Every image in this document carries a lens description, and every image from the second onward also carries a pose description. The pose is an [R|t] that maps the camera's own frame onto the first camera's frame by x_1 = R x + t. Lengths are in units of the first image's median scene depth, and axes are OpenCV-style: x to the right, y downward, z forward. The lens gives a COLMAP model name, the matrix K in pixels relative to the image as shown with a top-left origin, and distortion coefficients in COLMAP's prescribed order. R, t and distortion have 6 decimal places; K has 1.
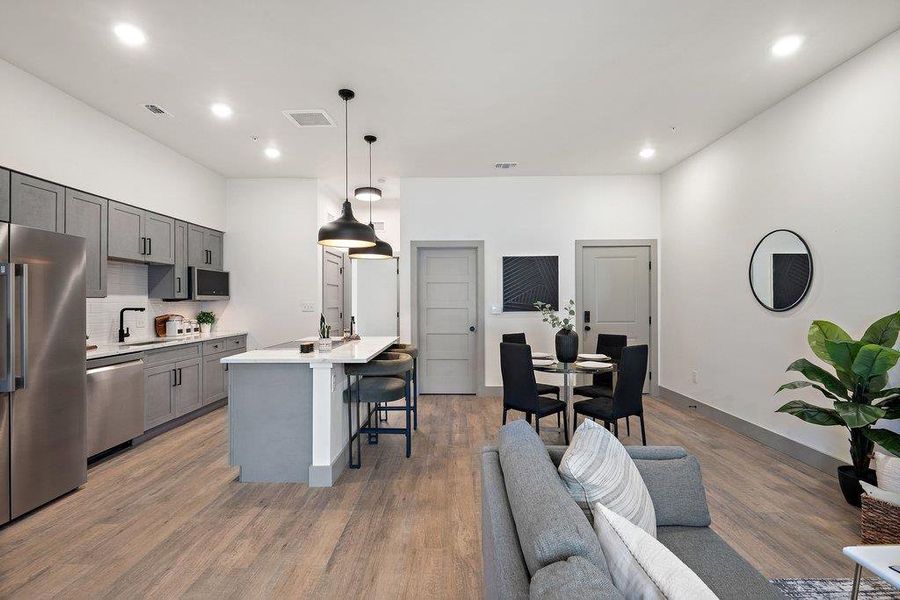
lens RADIAL K [[410.0, 0, 448.0], [0, 410.0, 300.2], [0, 0, 1]] dist [0.001581, -0.005233]
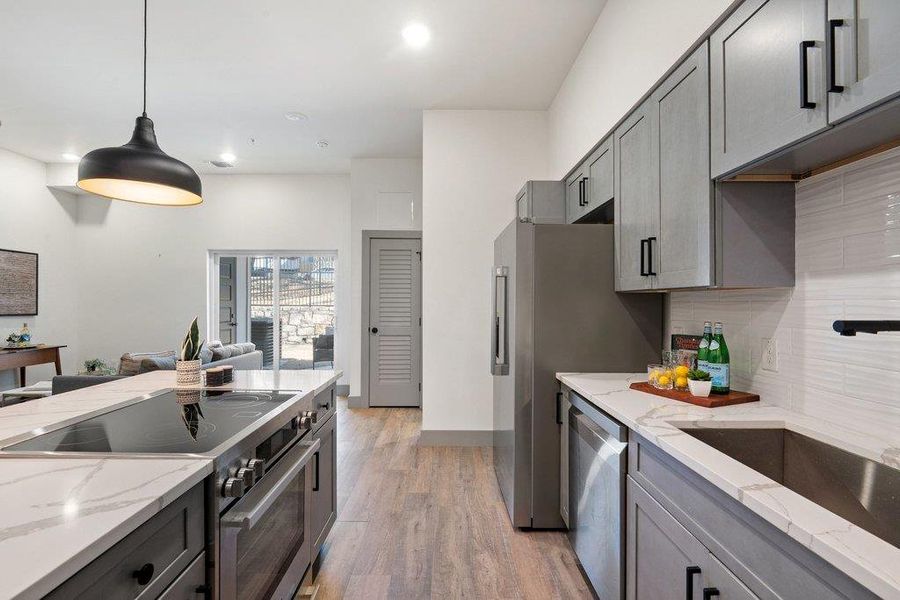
lens RADIAL K [[410.0, 0, 447.5], [0, 410.0, 301.5], [0, 0, 1]] dist [0.001581, -0.005233]
pose [[-0.999779, 0.000178, -0.021045, -0.455468], [0.000223, 0.999998, -0.002133, 0.006924], [0.021044, -0.002137, -0.999776, 1.104009]]
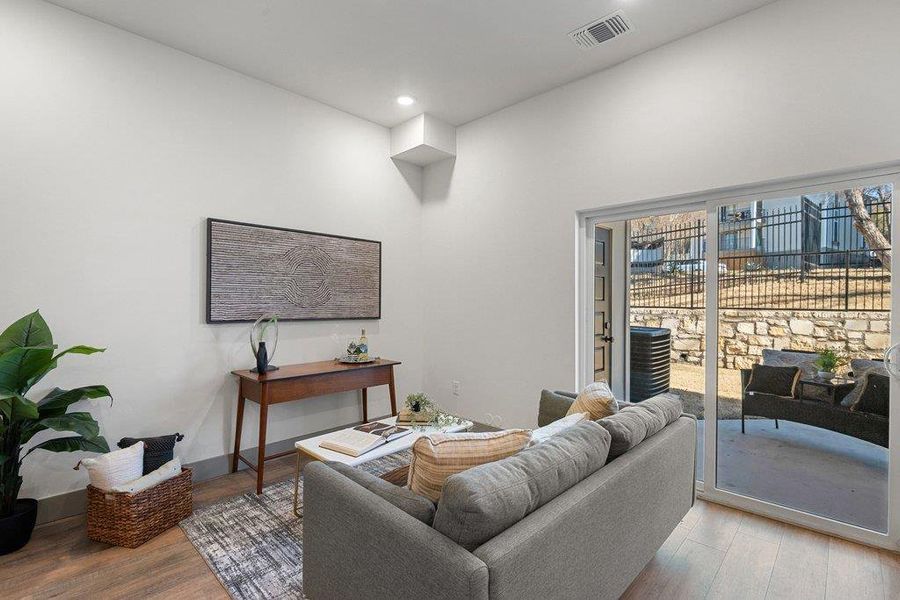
lens RADIAL K [[410.0, 0, 447.2], [0, 410.0, 302.3], [0, 0, 1]] dist [0.001581, -0.005233]
pose [[-0.726555, -0.004595, 0.687092, -0.097864], [-0.004024, 0.999989, 0.002433, 0.003006], [-0.687096, -0.000997, -0.726566, 0.544118]]
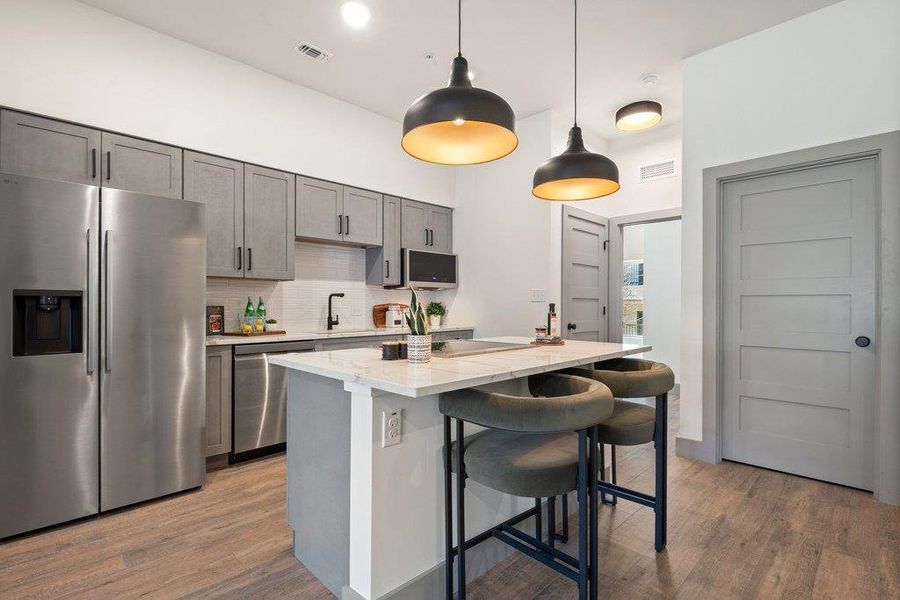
lens RADIAL K [[422.3, 0, 447.5], [0, 422.3, 305.3], [0, 0, 1]] dist [-0.005250, -0.001970]
pose [[0.712819, 0.003855, -0.701338, 0.069165], [-0.001124, 0.999990, 0.004354, 0.036756], [0.701348, -0.002315, 0.712816, 0.445716]]
